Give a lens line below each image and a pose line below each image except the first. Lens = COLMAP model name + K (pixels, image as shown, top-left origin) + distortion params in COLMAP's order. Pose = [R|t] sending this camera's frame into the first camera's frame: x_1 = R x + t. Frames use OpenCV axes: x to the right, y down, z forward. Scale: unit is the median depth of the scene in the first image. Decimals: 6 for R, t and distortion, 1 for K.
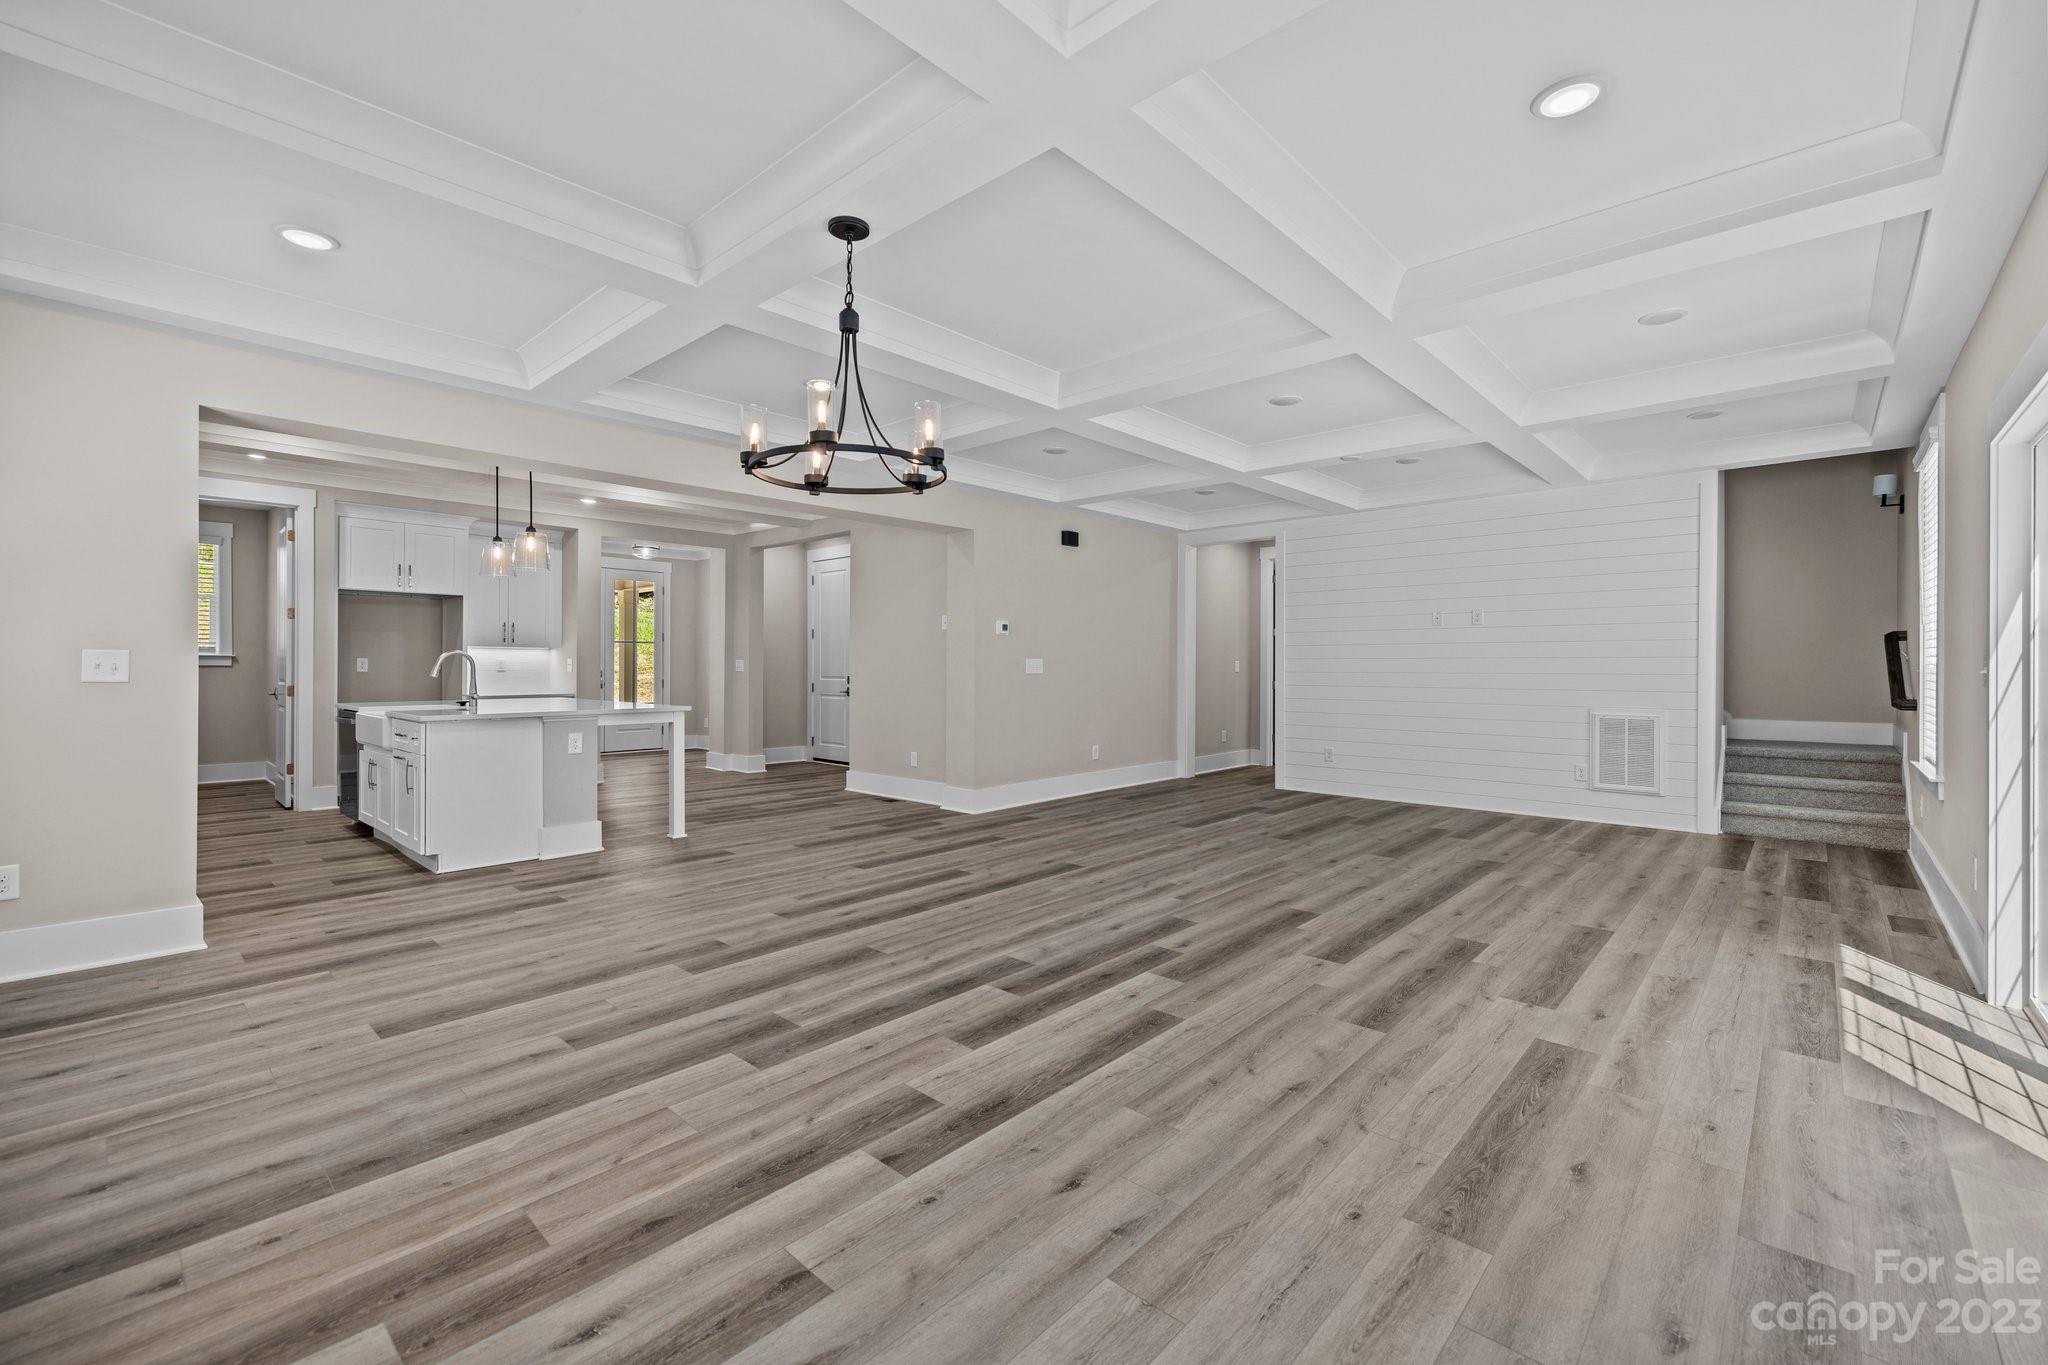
lens RADIAL K [[867.4, 0, 1017.9], [0, 867.4, 667.2], [0, 0, 1]] dist [0.000311, -0.000058]
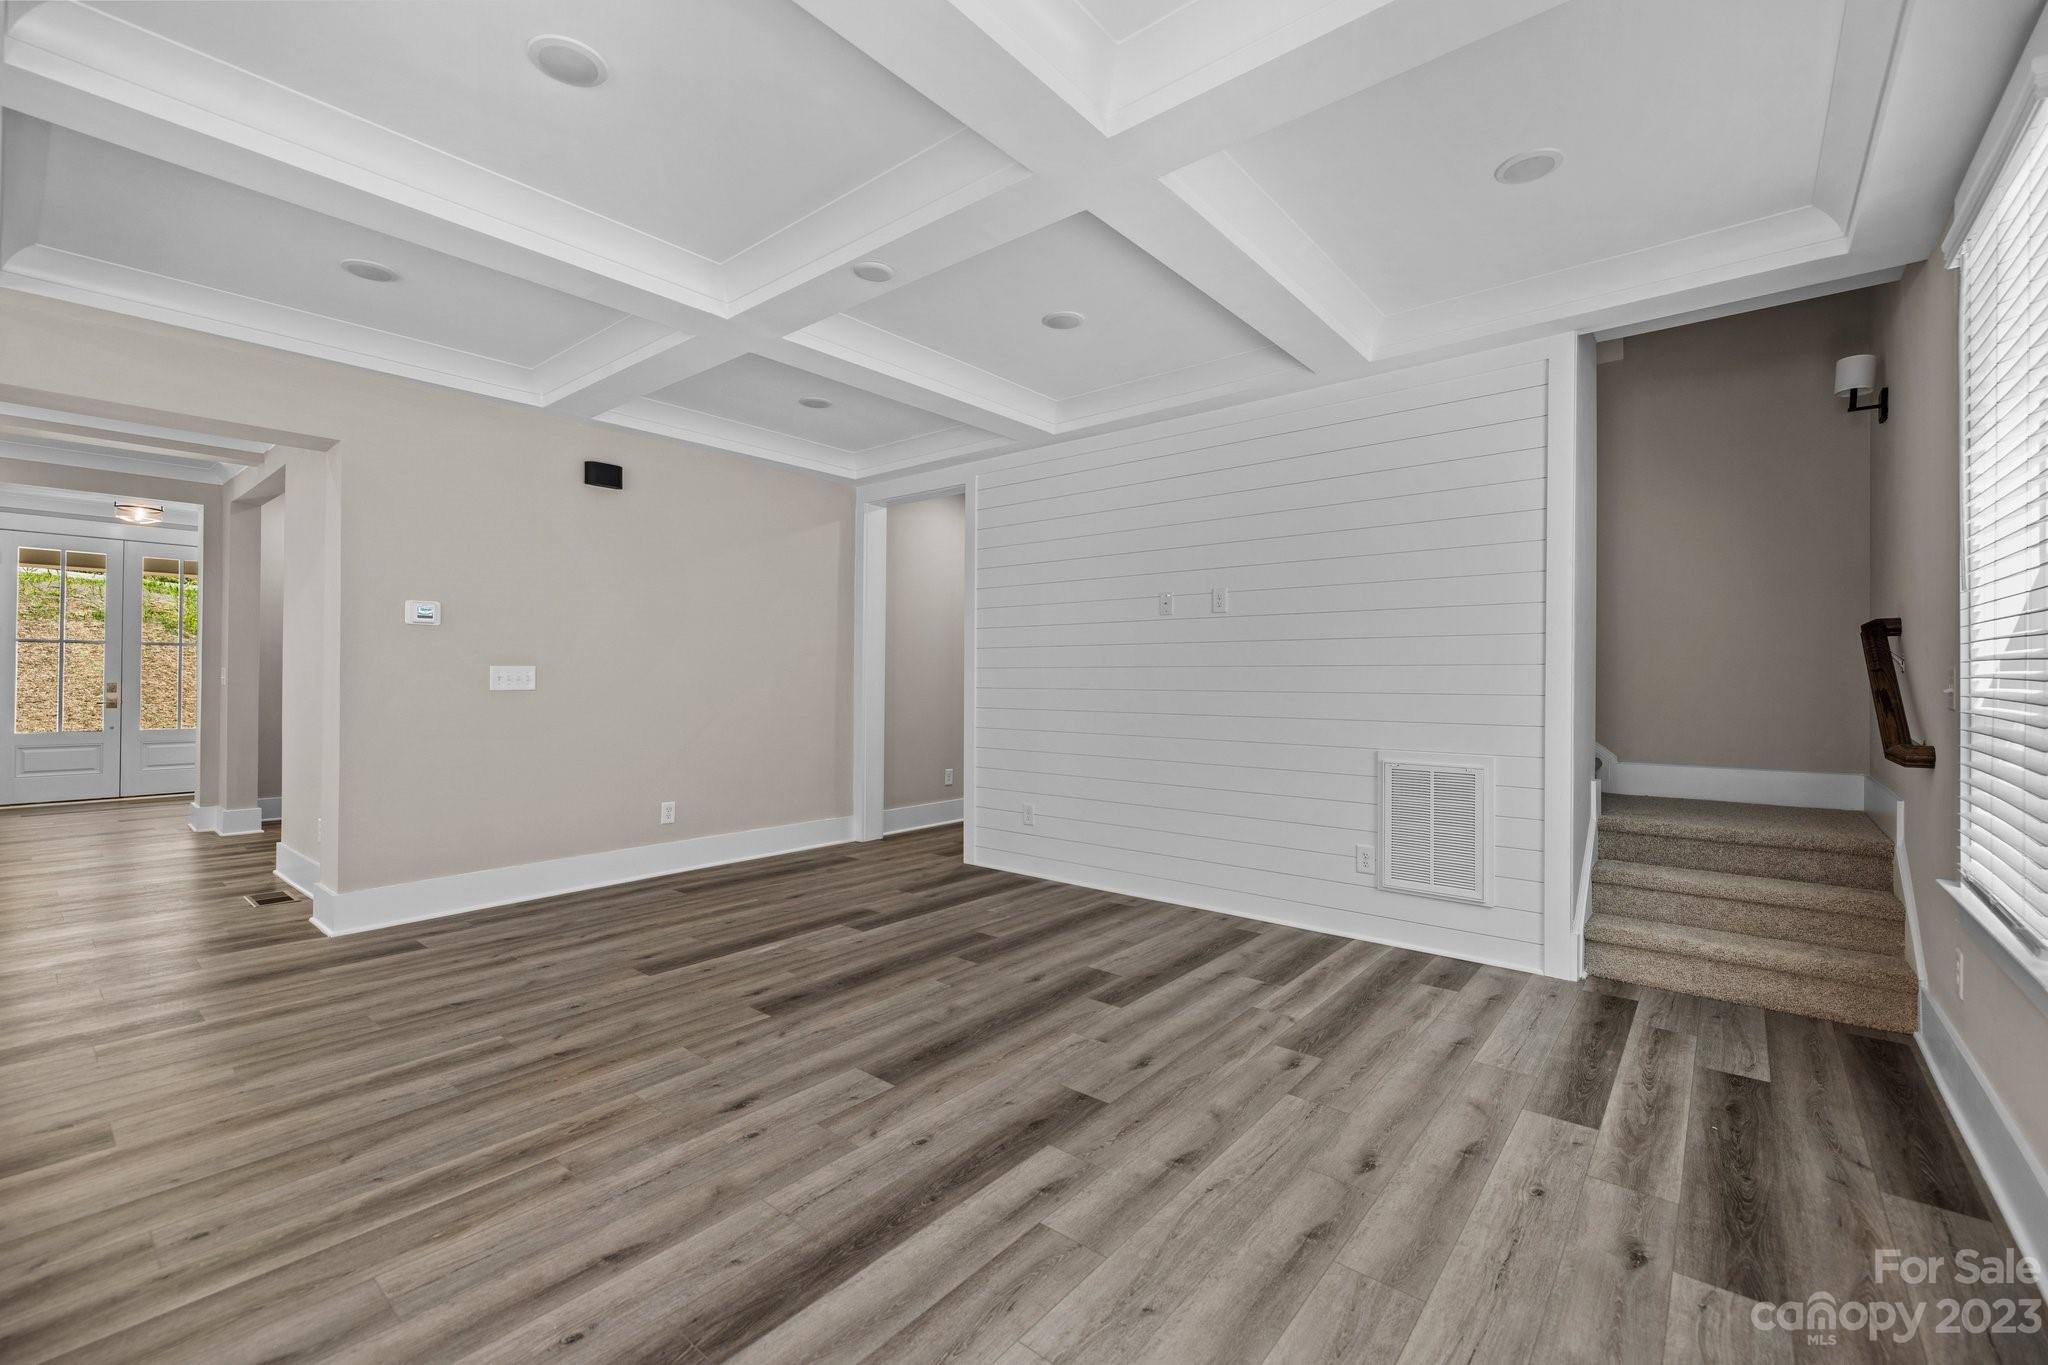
lens RADIAL K [[859.0, 0, 1020.8], [0, 859.0, 676.8], [0, 0, 1]] dist [-0.000957, -0.000342]
pose [[0.998799, 0.002066, 0.048958, 0.281571], [-0.001930, 0.999994, -0.002806, -0.000870], [-0.048964, 0.002708, 0.998797, 0.310563]]
